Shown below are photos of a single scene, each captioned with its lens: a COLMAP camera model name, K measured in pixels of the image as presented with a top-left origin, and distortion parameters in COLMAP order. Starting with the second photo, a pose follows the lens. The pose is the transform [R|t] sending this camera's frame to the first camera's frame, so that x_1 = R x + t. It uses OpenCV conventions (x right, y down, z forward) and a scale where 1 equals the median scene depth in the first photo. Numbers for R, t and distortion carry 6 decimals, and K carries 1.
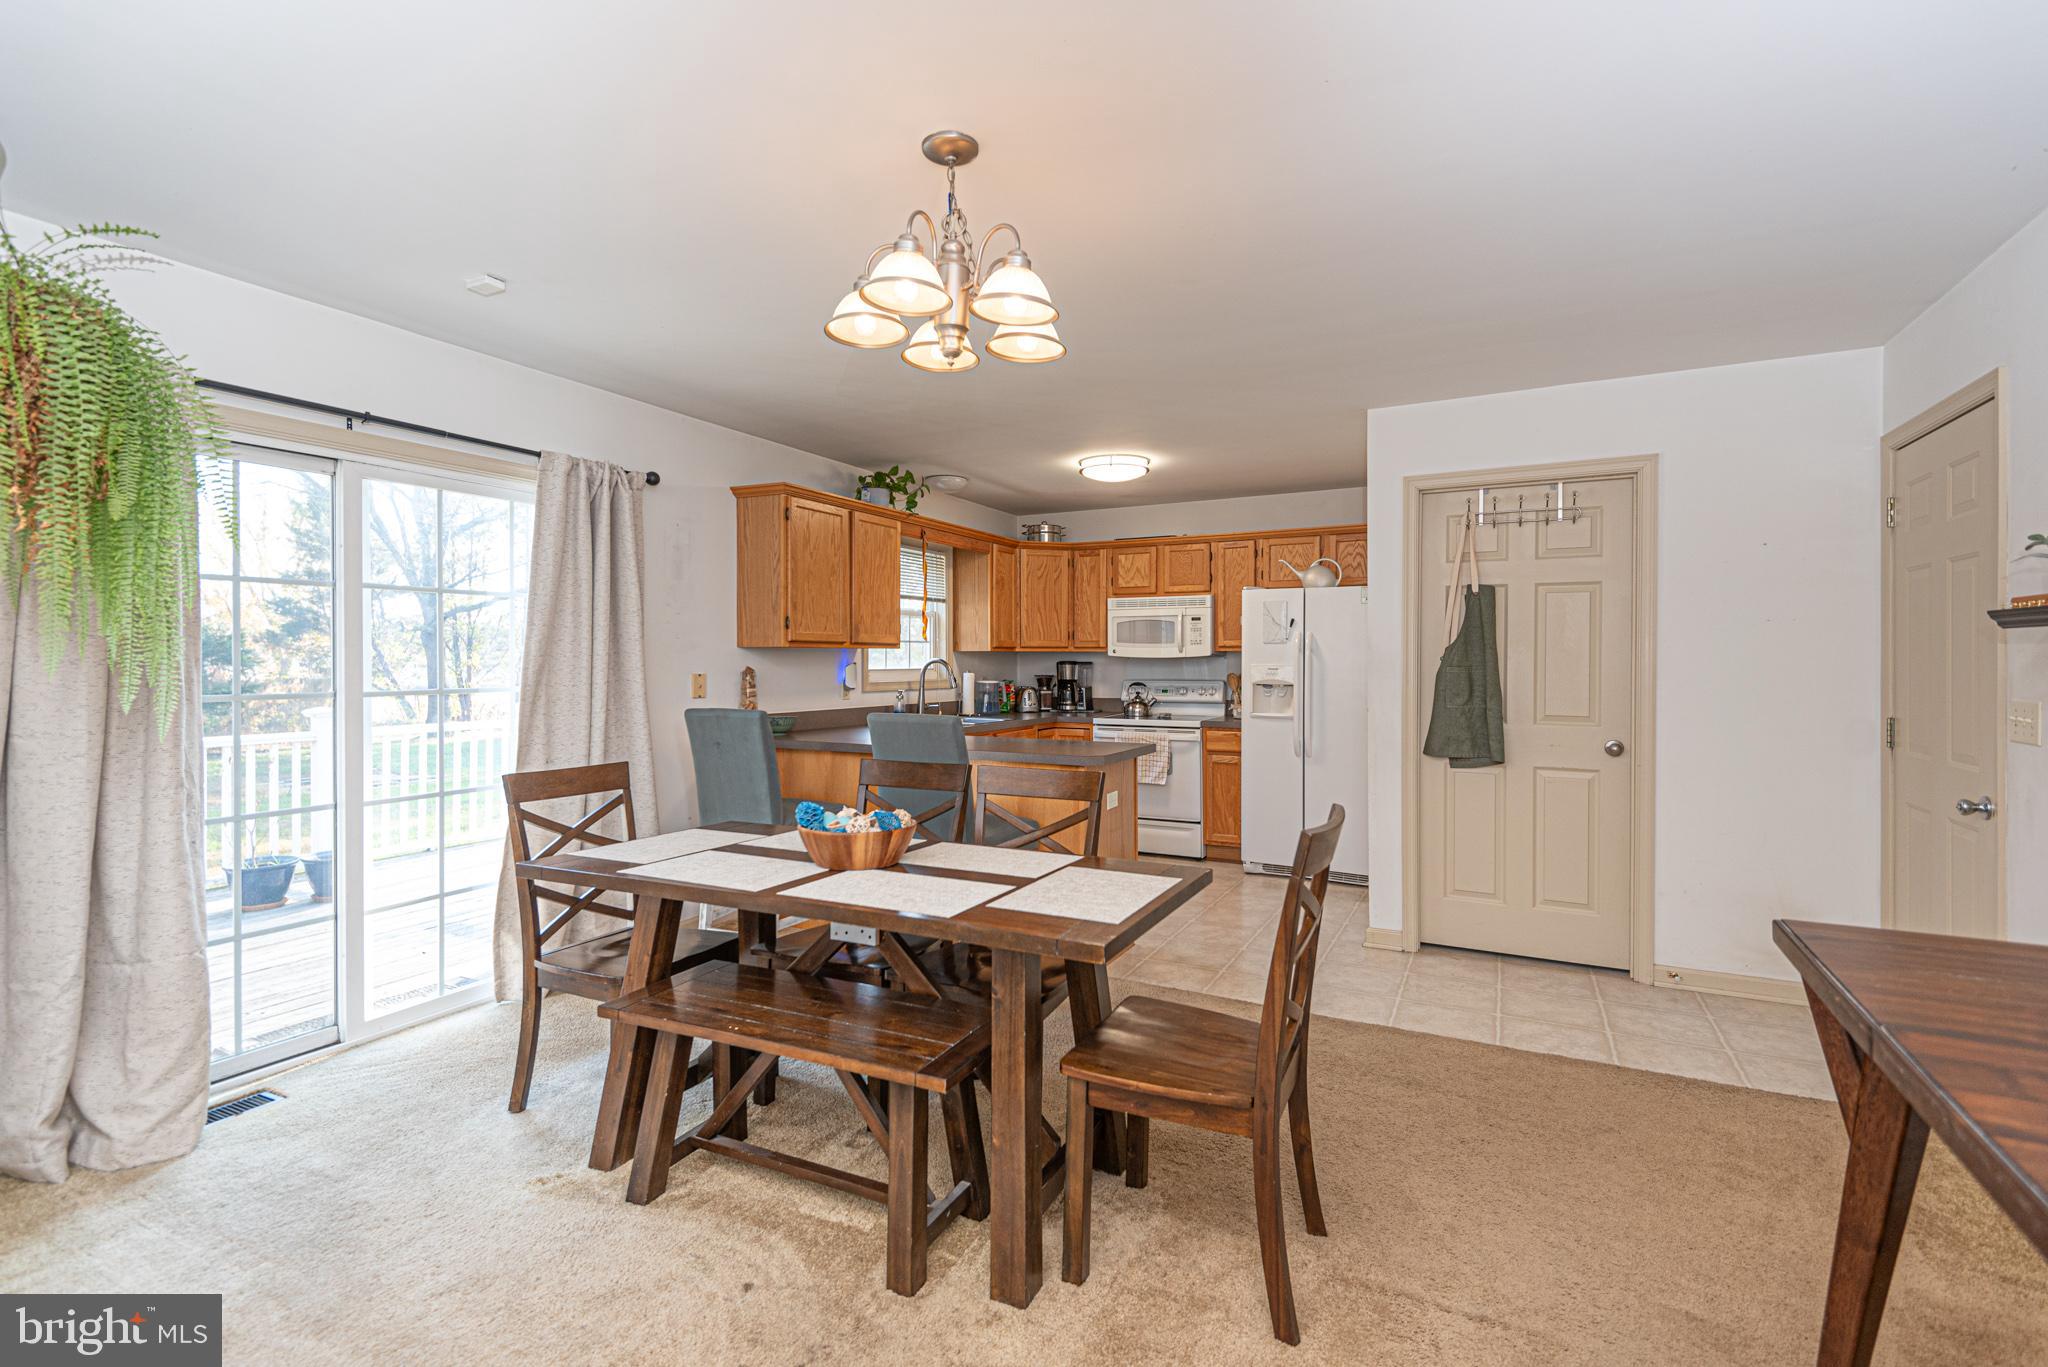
lens RADIAL K [[941.4, 0, 1017.2], [0, 941.4, 673.3], [0, 0, 1]] dist [0.021681, -0.000029]
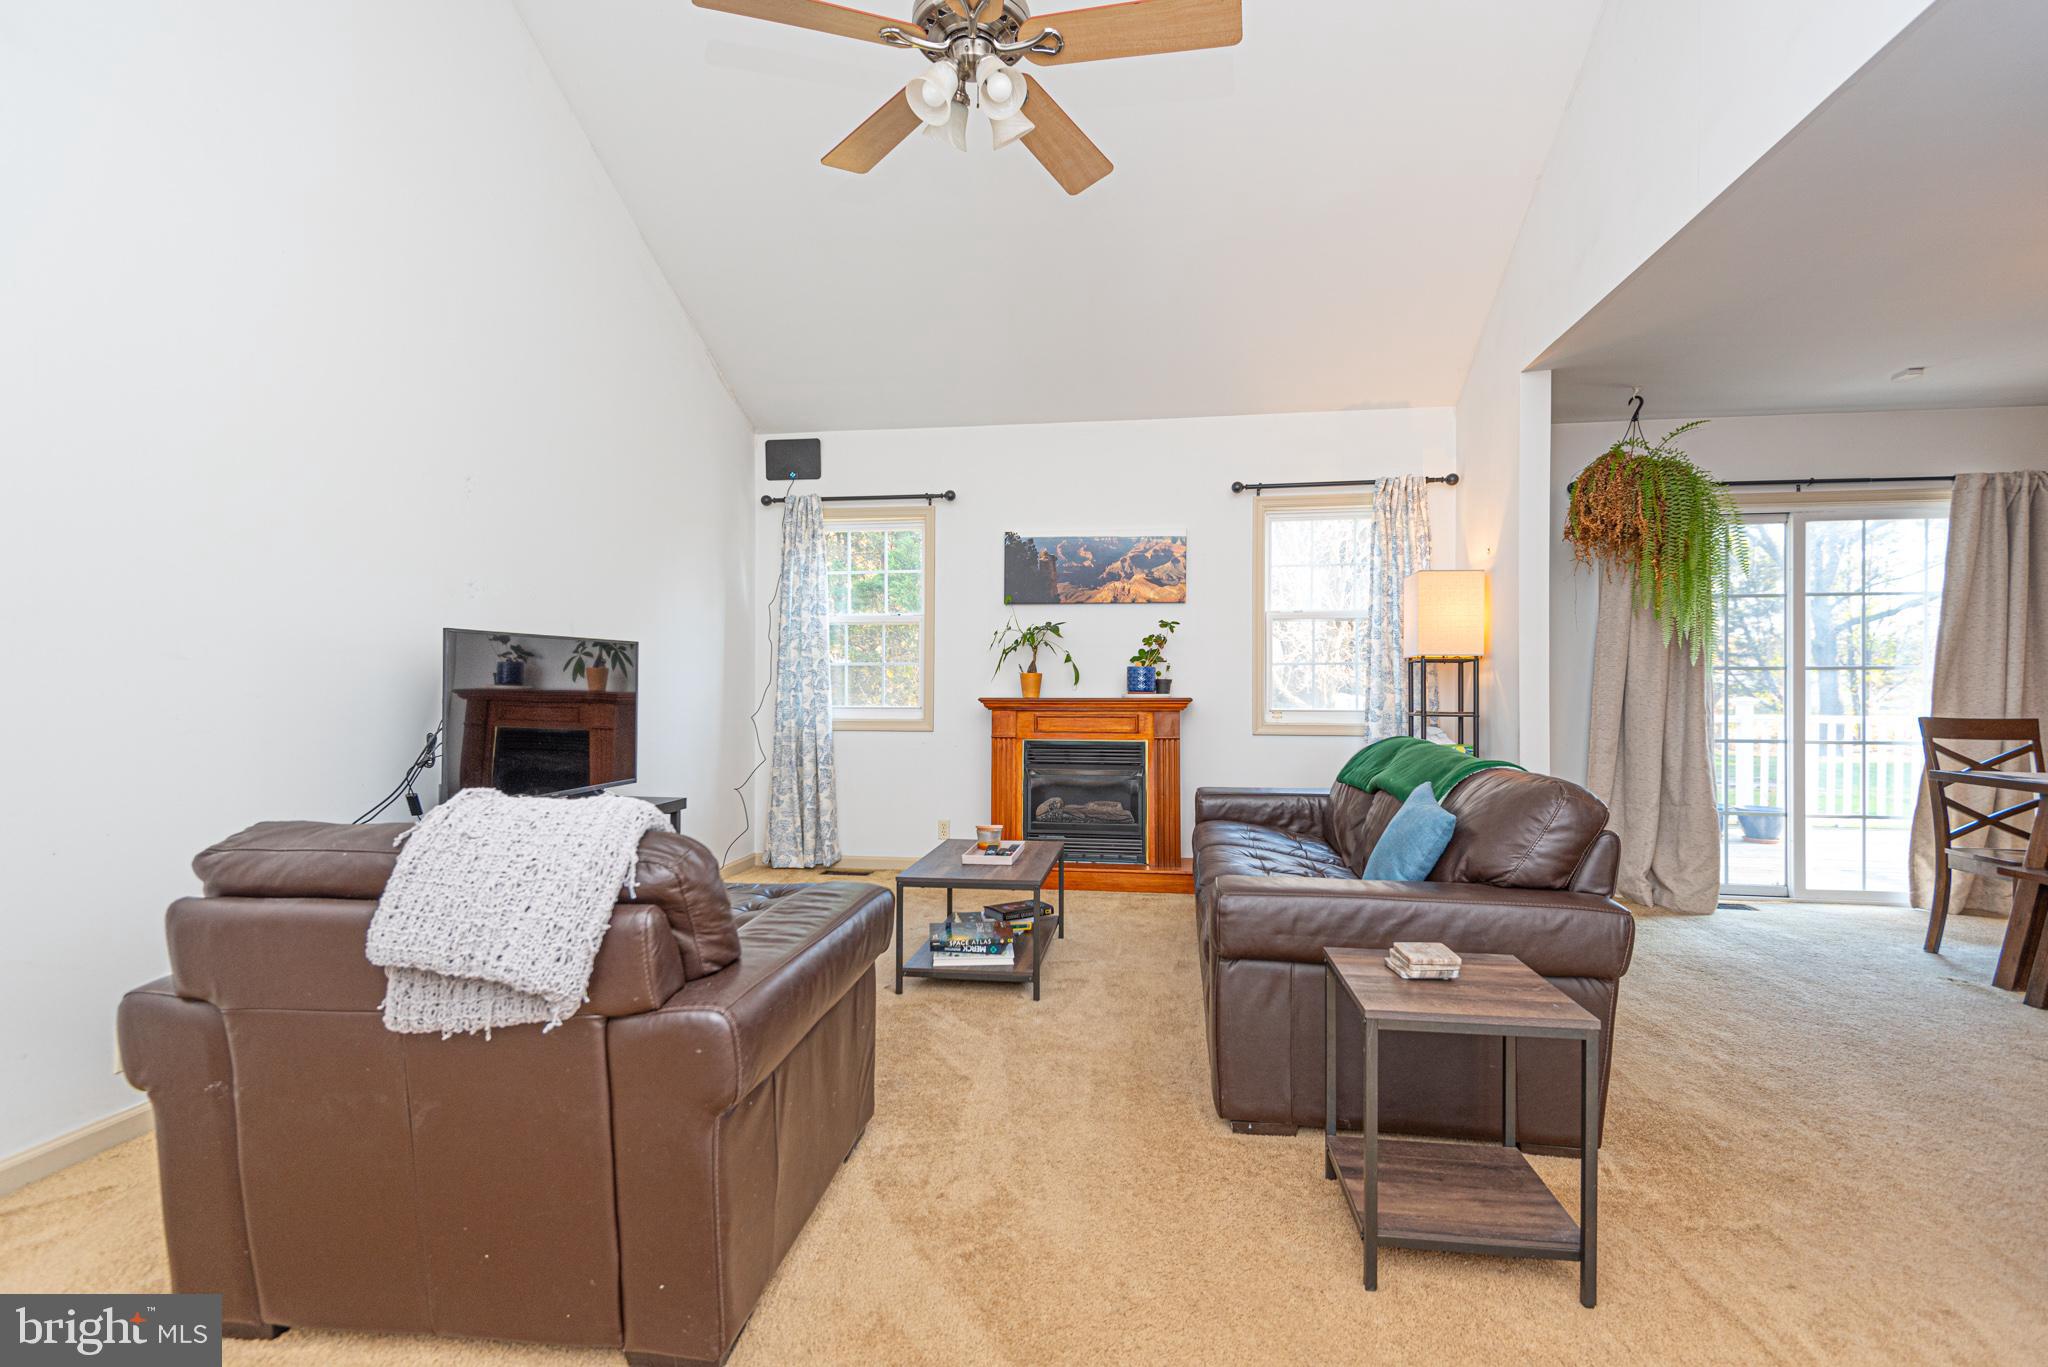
lens RADIAL K [[937.5, 0, 1035.0], [0, 937.5, 681.1], [0, 0, 1]] dist [0.037831, -0.018647]
pose [[0.328444, -0.001102, -0.944523, 0.157869], [-0.015077, 0.999866, -0.006409, 0.034392], [0.944403, 0.016345, 0.328383, -0.304249]]
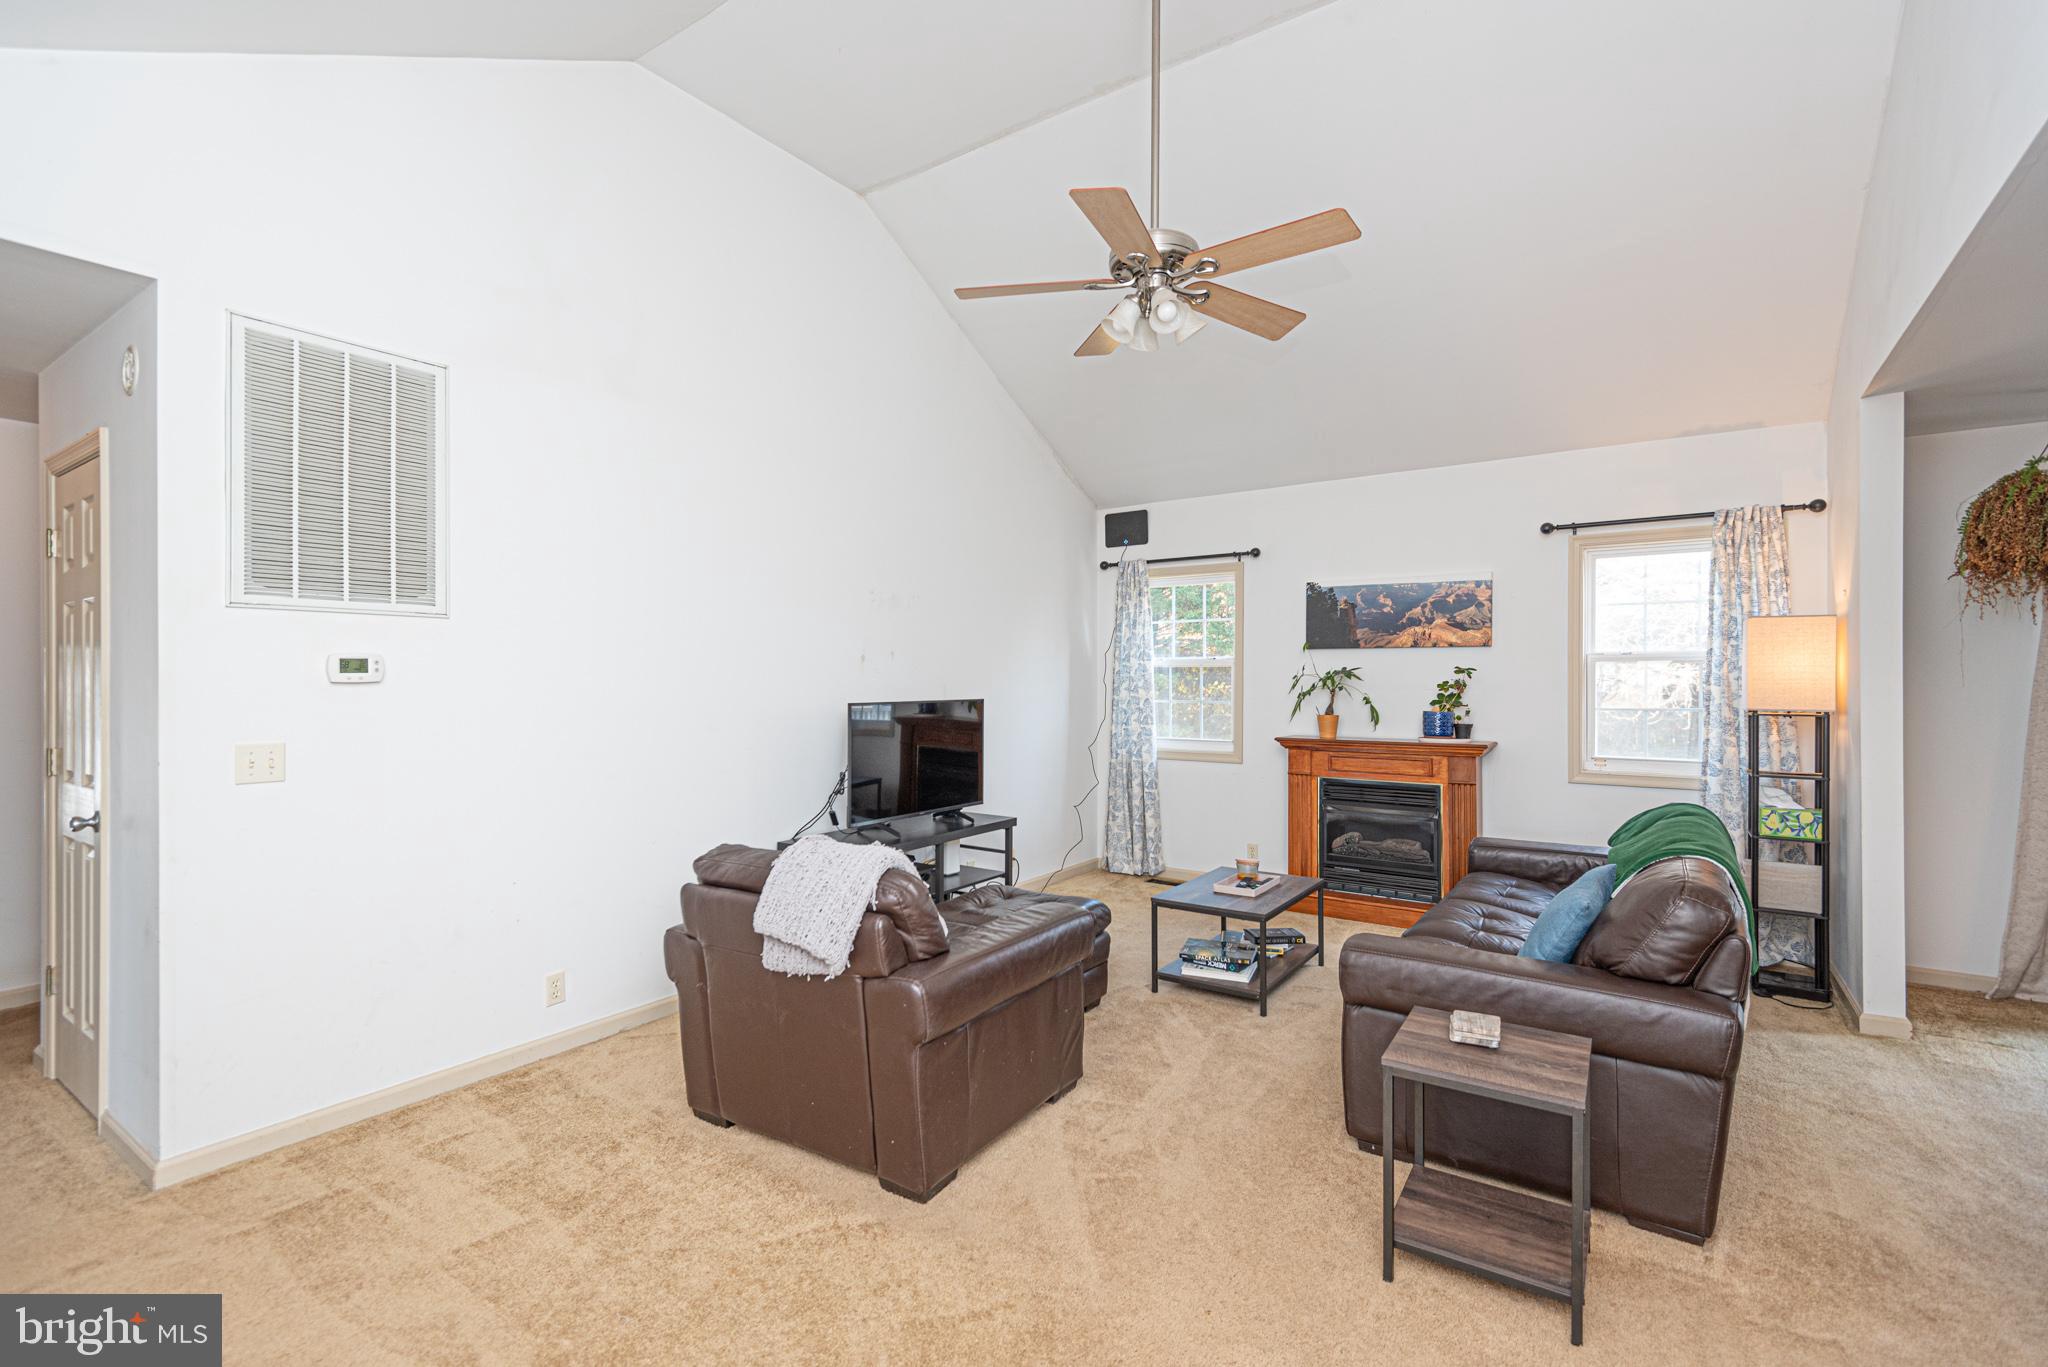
lens RADIAL K [[928.5, 0, 1028.4], [0, 928.5, 676.6], [0, 0, 1]] dist [0.032874, -0.015563]
pose [[-0.126953, 0.001159, -0.991908, 0.281252], [-0.012017, 0.999924, 0.002706, -0.010462], [0.991836, 0.012263, -0.126929, -0.211826]]
